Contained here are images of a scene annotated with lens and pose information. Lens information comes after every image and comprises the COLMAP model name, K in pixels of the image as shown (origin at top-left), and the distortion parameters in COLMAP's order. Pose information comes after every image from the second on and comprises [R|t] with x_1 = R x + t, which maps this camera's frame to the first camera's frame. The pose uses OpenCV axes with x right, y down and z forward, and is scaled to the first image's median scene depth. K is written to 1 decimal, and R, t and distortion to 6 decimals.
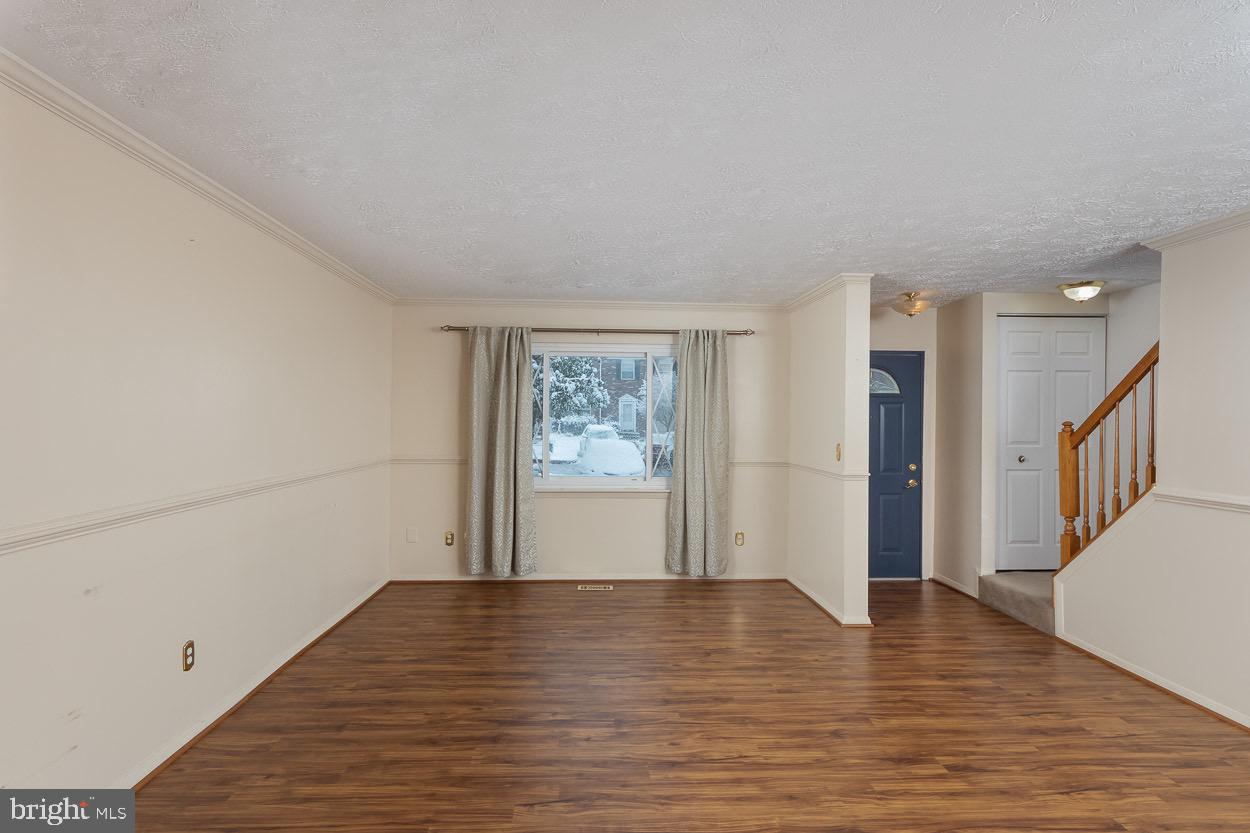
lens RADIAL K [[641.1, 0, 619.6], [0, 641.1, 415.5], [0, 0, 1]] dist [0.003838, -0.000065]
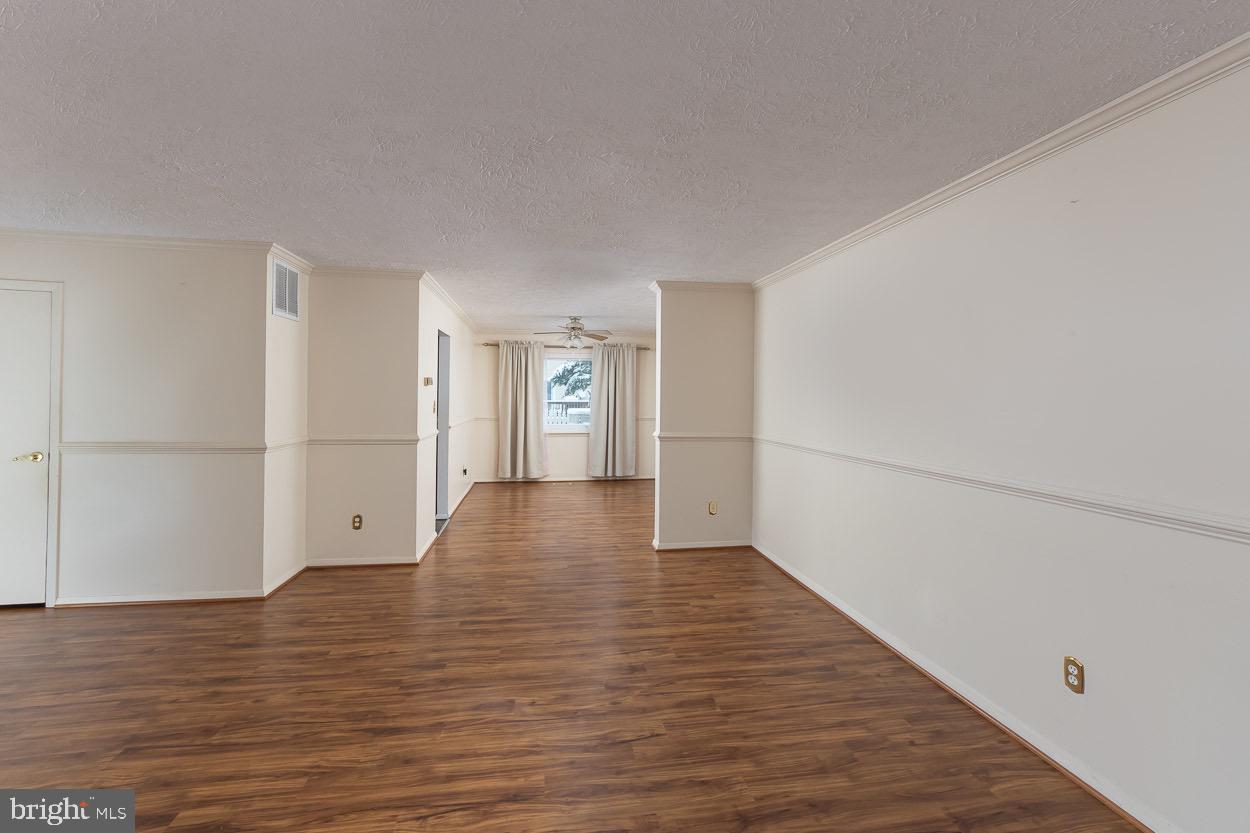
lens RADIAL K [[518.9, 0, 619.2], [0, 518.9, 400.8], [0, 0, 1]] dist [0.002772, 0.000752]
pose [[-0.993592, -0.017468, -0.111666, 0.028063], [-0.018560, 0.999789, 0.008751, 0.005023], [0.111489, 0.010768, -0.993707, 1.493235]]
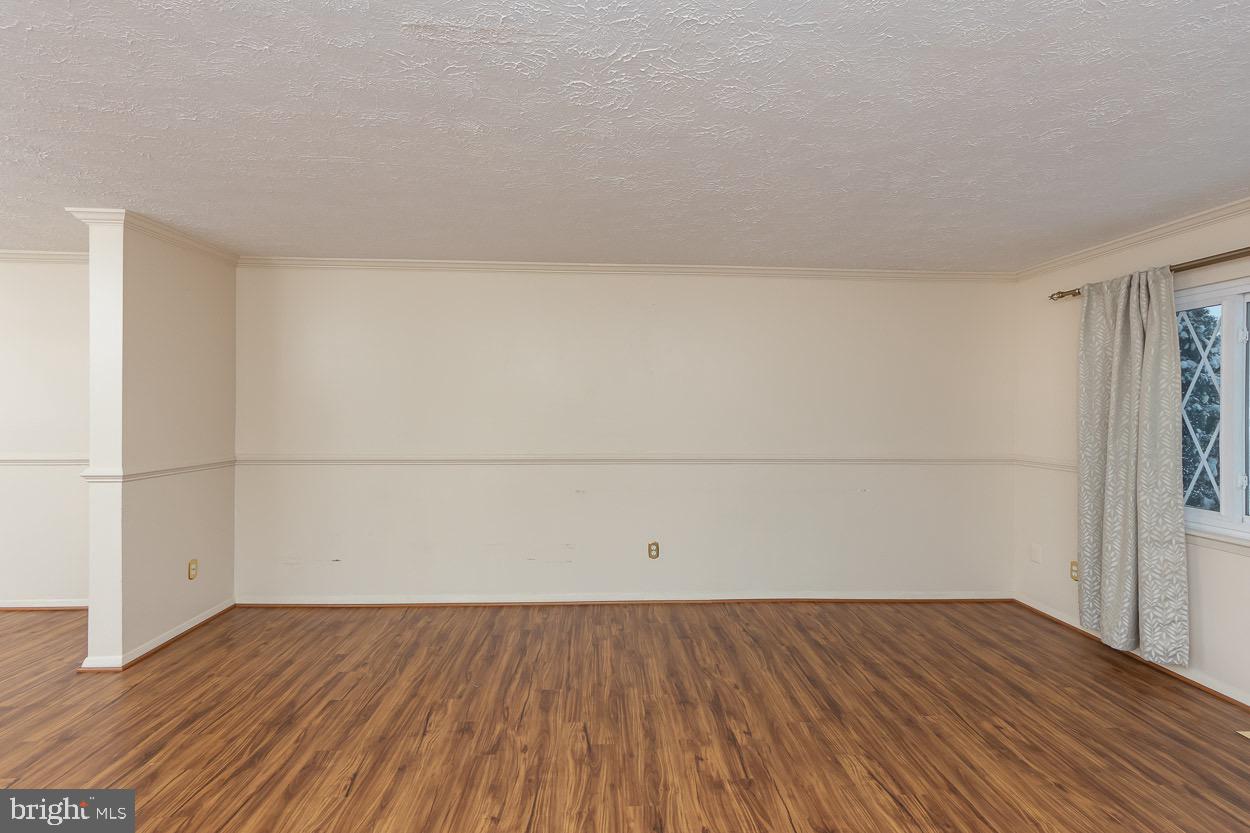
lens RADIAL K [[535.4, 0, 614.1], [0, 535.4, 404.6], [0, 0, 1]] dist [0.000383, -0.000498]
pose [[-0.011529, -0.013398, -0.999844, 0.681858], [-0.003952, 0.999903, -0.013353, 0.009370], [0.999926, 0.003797, -0.011581, 0.835095]]
